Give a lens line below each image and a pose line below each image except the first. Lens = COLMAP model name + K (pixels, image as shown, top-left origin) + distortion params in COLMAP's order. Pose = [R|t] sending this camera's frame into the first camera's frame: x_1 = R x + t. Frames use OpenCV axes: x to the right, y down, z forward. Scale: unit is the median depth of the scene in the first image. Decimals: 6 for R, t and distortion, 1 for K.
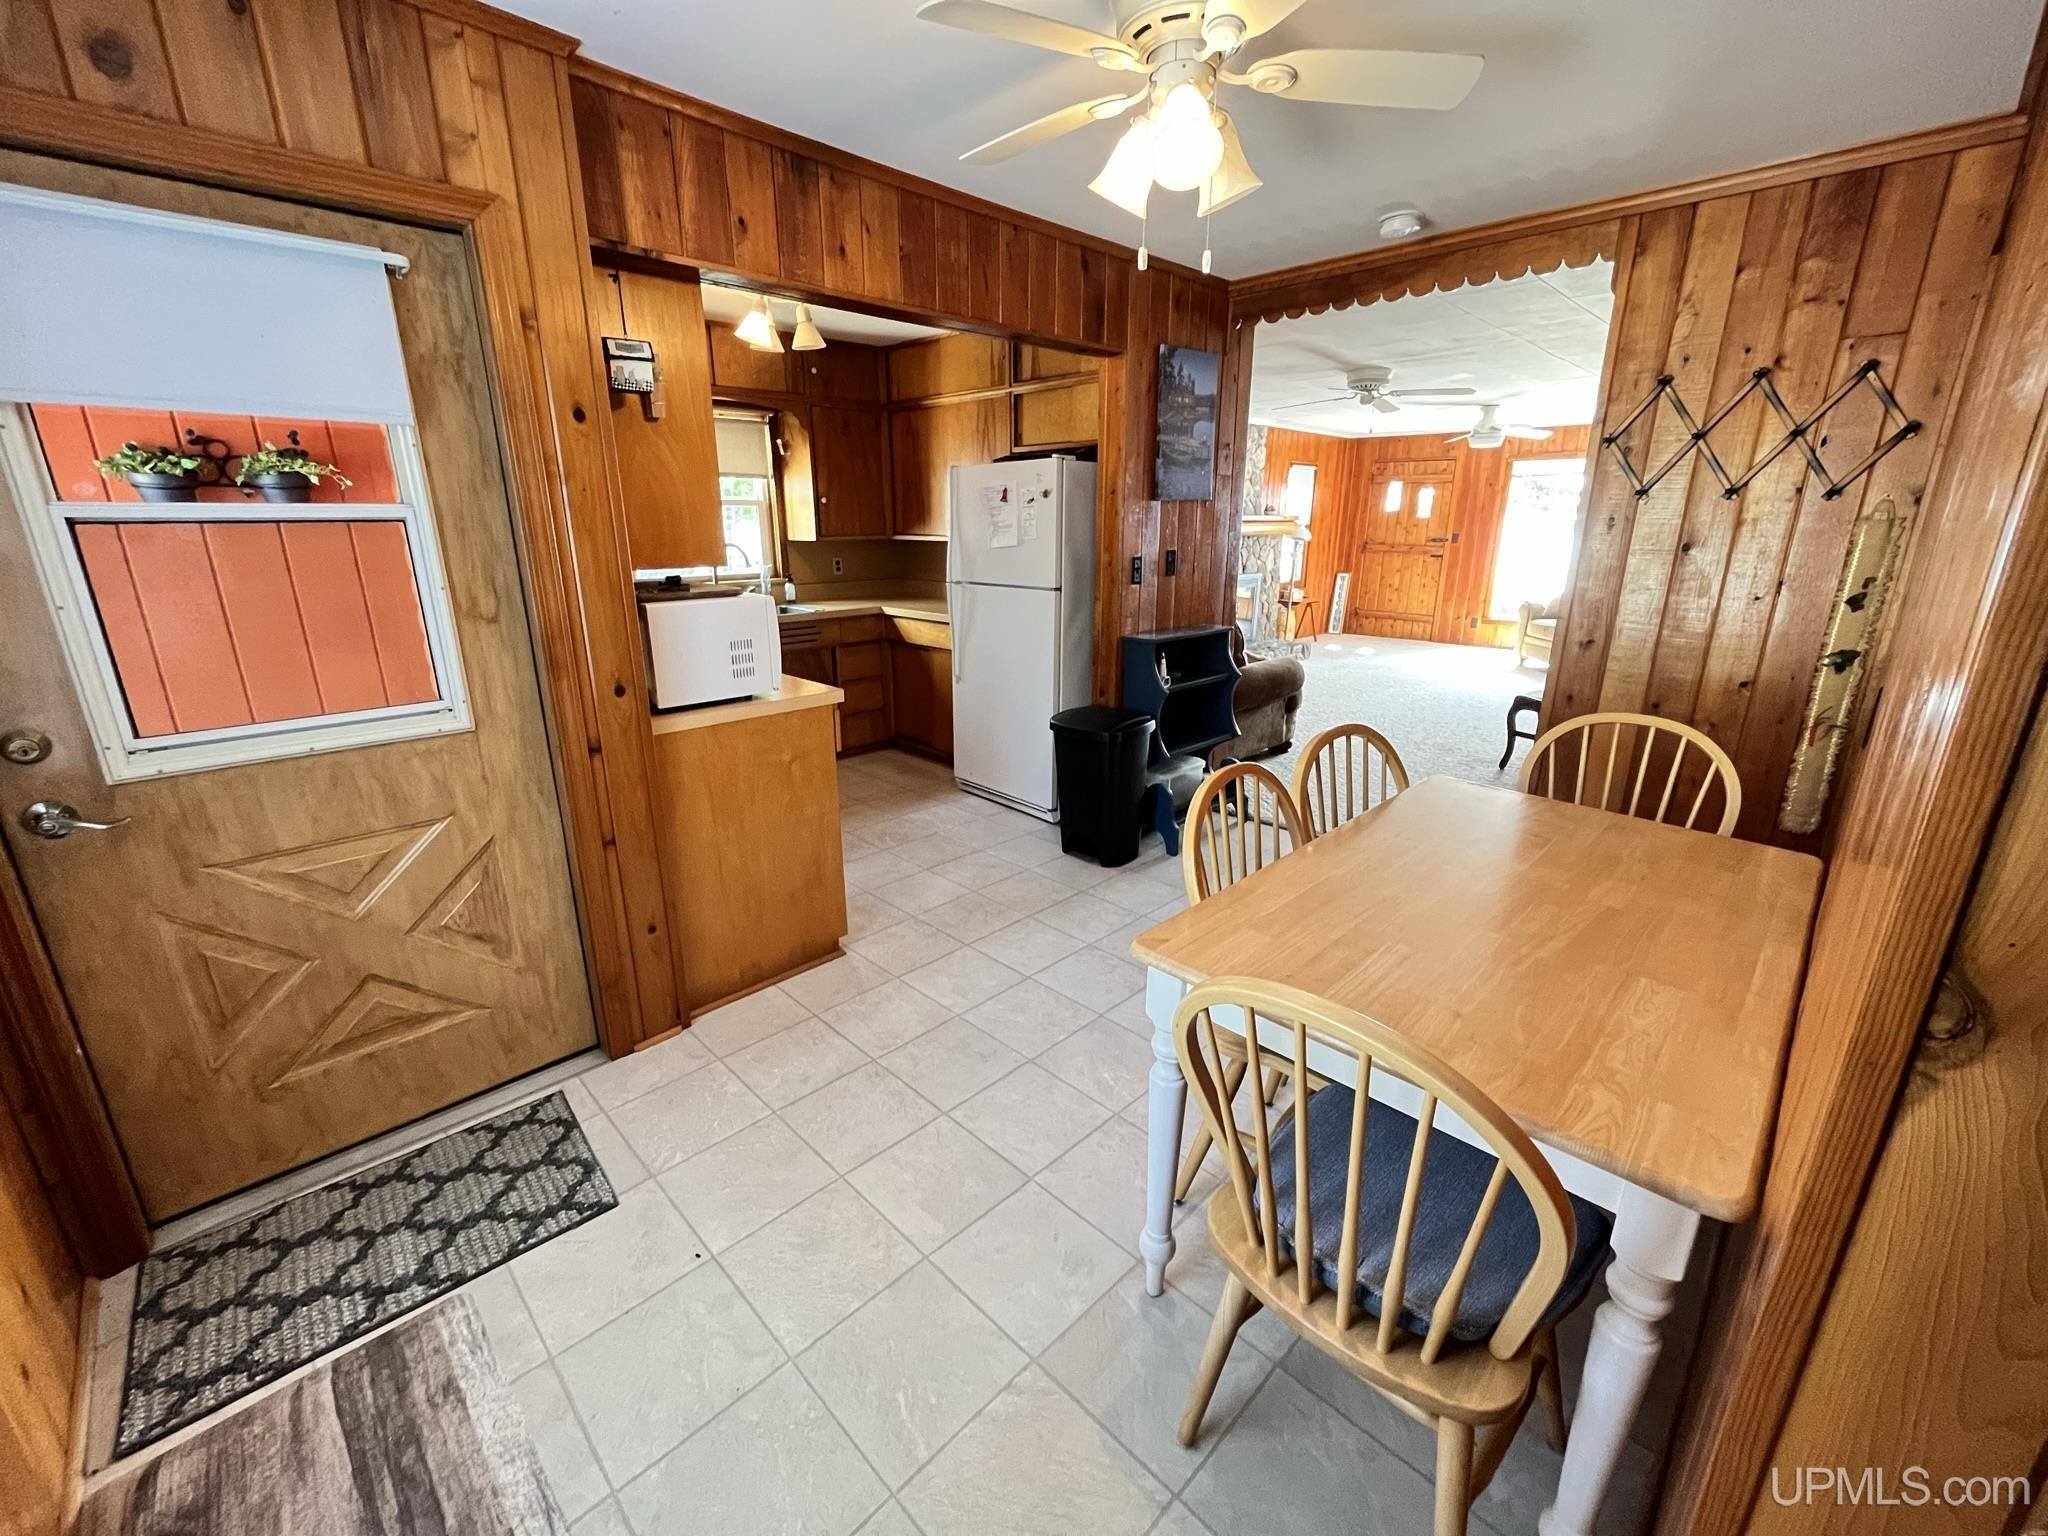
lens RADIAL K [[832.8, 0, 1020.8], [0, 832.8, 765.7], [0, 0, 1]] dist [-0.001372, -0.000392]
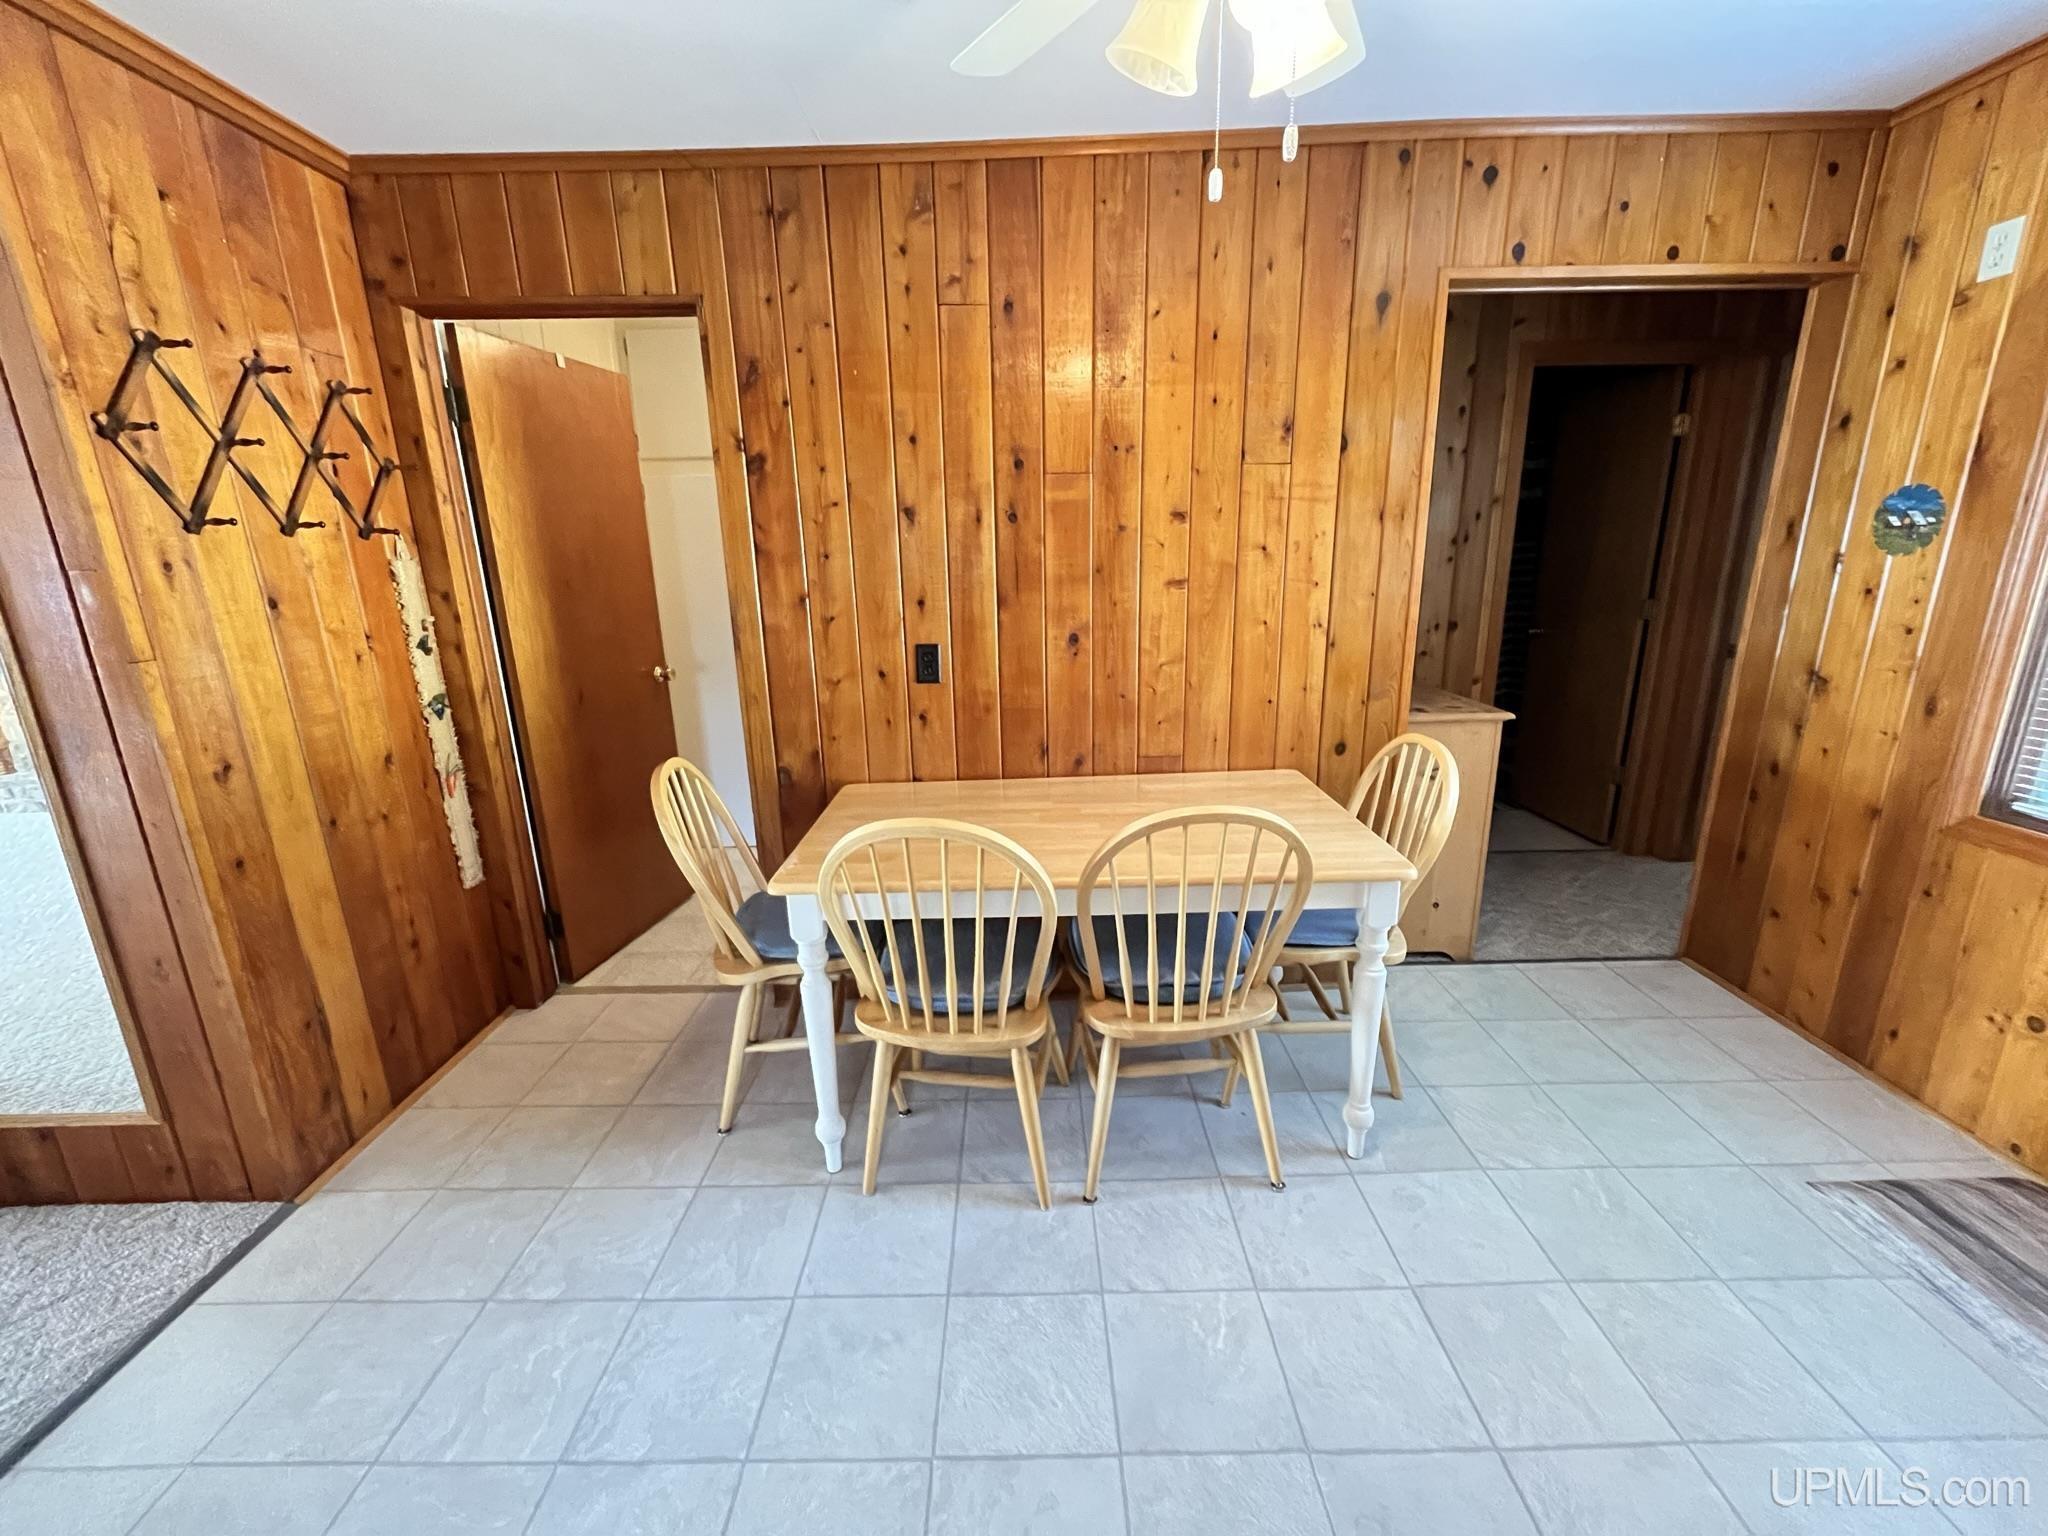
lens RADIAL K [[832.8, 0, 1020.8], [0, 832.8, 765.7], [0, 0, 1]] dist [-0.001372, -0.000392]
pose [[-0.709839, -0.163212, 0.685194, -0.157059], [0.225292, 0.869072, 0.440407, -0.344733], [-0.667362, 0.466987, -0.580131, 1.168321]]
